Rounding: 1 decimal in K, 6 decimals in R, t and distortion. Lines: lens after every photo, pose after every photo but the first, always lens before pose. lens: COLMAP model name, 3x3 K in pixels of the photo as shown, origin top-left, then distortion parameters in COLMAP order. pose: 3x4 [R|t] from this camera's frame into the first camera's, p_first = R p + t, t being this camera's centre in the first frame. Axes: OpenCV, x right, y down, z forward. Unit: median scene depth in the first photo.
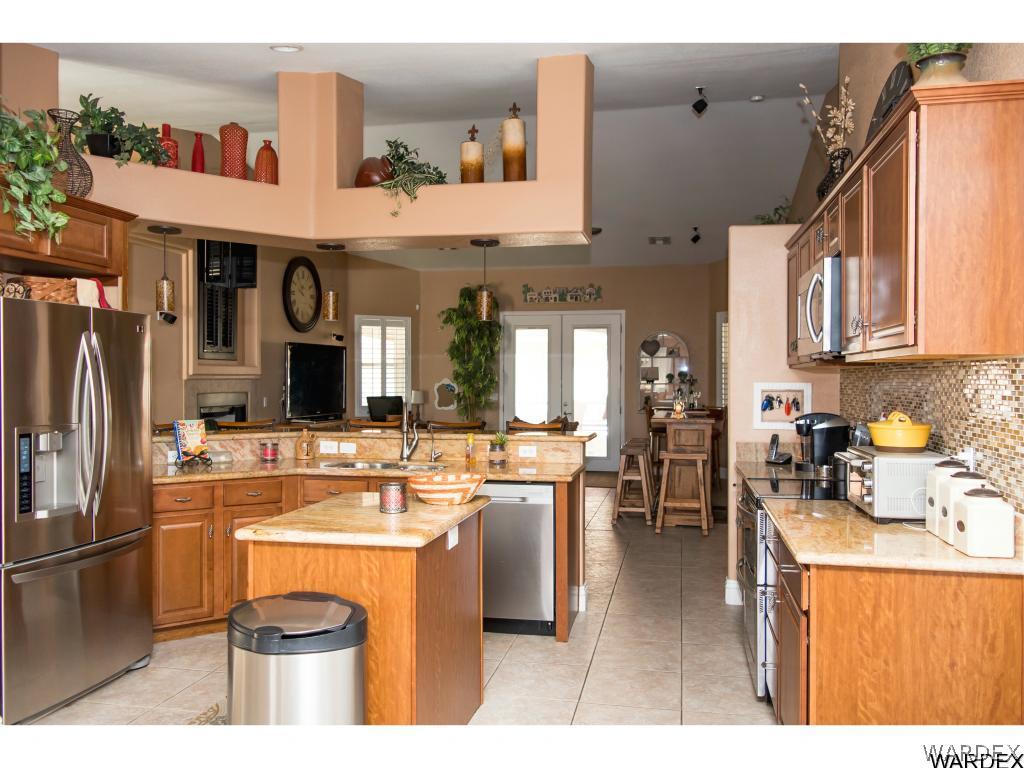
lens RADIAL K [[809.9, 0, 512.0], [0, 809.9, 383.2], [0, 0, 1]] dist [0.032635, -0.006694]
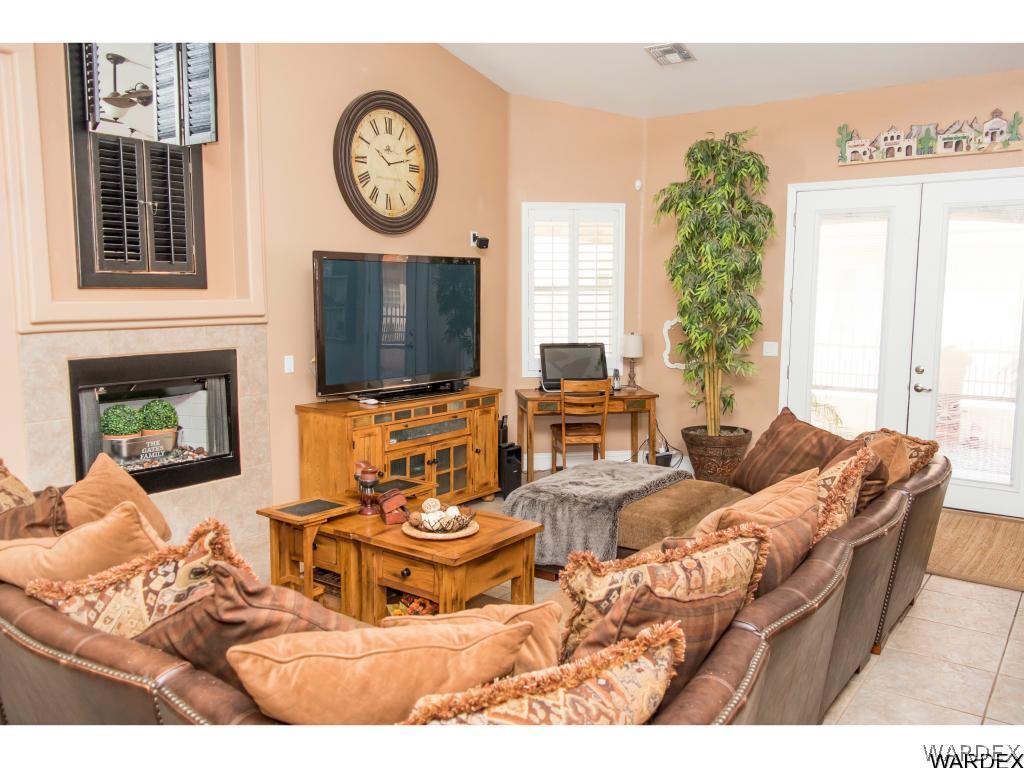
lens RADIAL K [[809.9, 0, 517.5], [0, 809.9, 386.4], [0, 0, 1]] dist [0.032635, -0.006694]
pose [[0.915371, 0.044899, -0.400099, 0.042003], [-0.001216, 0.994066, 0.108772, -0.016617], [0.402609, -0.099080, 0.909994, 0.452808]]
